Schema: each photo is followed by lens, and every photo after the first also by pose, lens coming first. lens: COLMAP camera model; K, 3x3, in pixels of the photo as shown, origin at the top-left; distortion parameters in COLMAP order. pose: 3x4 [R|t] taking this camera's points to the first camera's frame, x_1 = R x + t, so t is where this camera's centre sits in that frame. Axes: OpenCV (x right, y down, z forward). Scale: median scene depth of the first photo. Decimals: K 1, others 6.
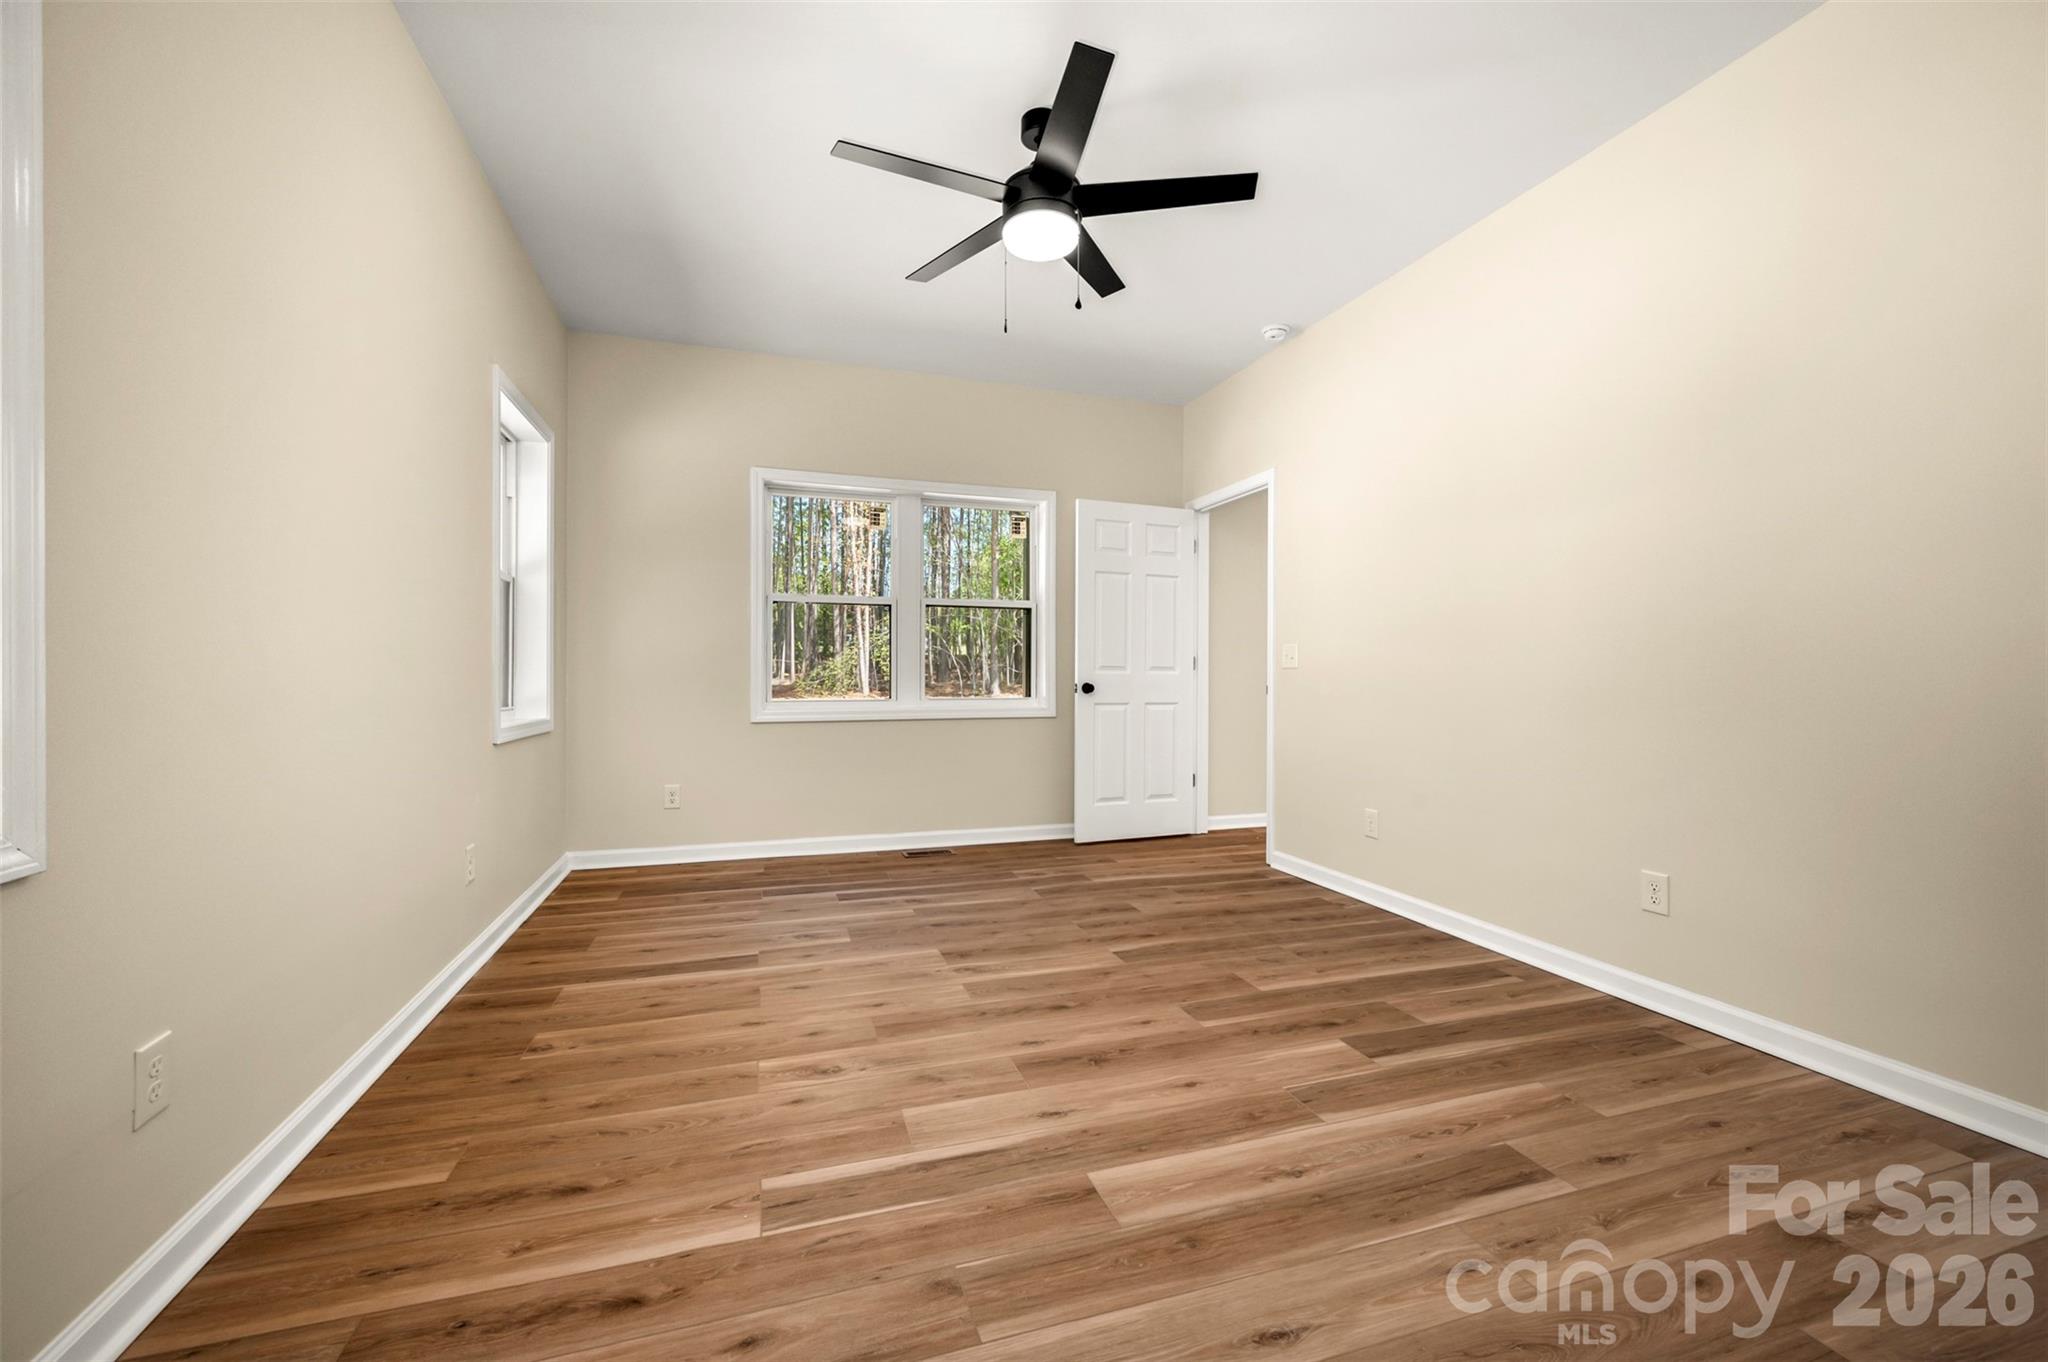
lens RADIAL K [[833.6, 0, 1026.4], [0, 833.6, 675.9], [0, 0, 1]] dist [0.009497, -0.000834]
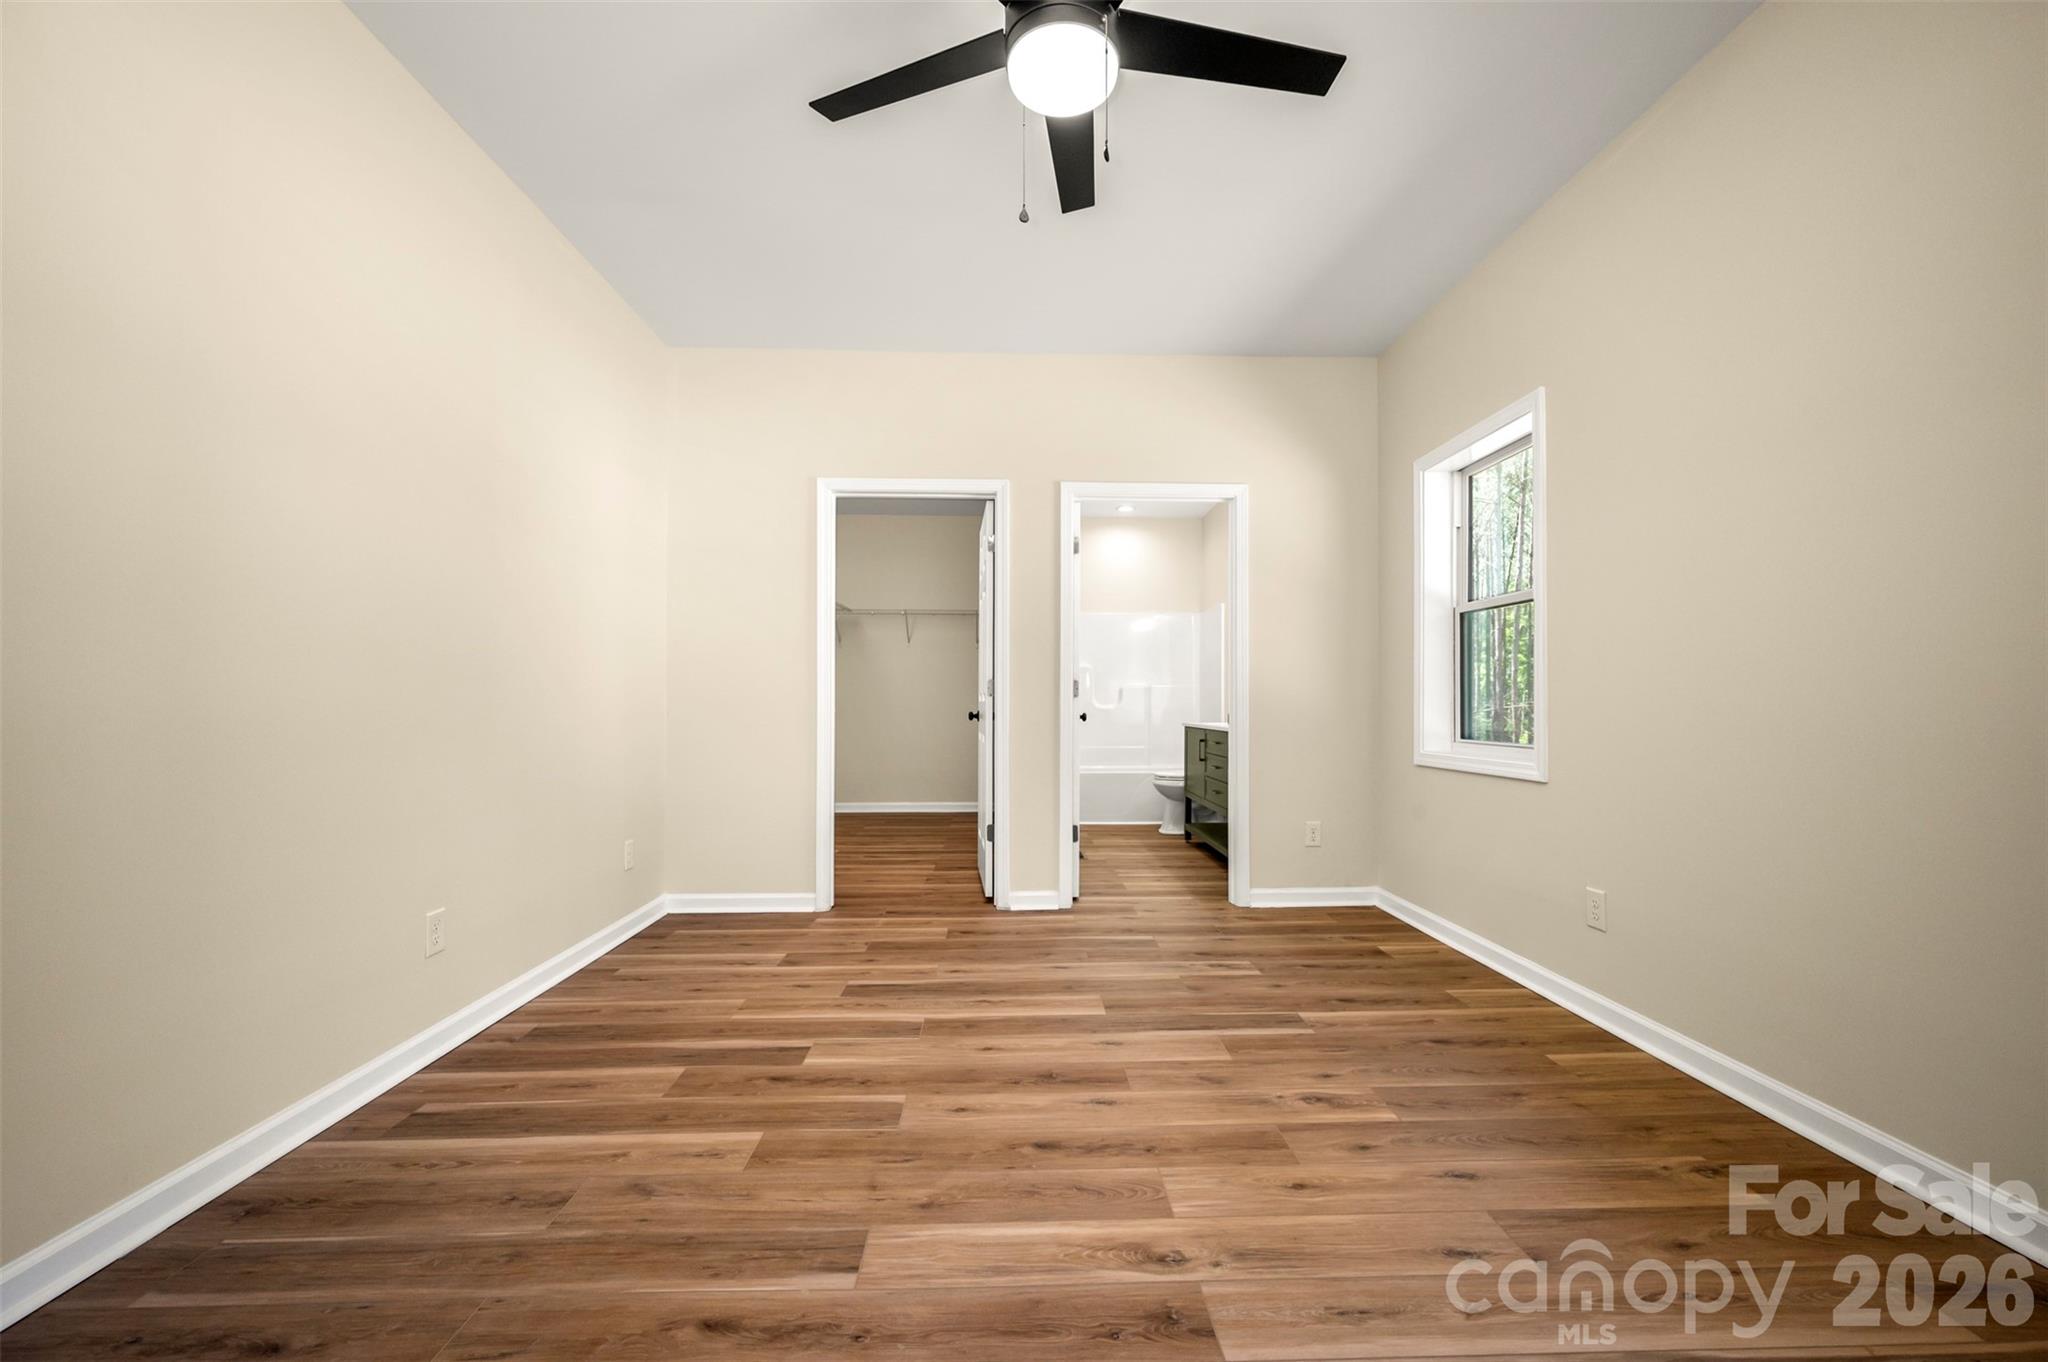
lens RADIAL K [[833.6, 0, 1028.1], [0, 833.6, 682.6], [0, 0, 1]] dist [0.009497, -0.000834]
pose [[-0.960386, 0.002959, 0.278657, -0.179631], [-0.004666, 0.999633, -0.026694, -0.000857], [-0.278633, -0.026936, -0.960020, 1.996400]]
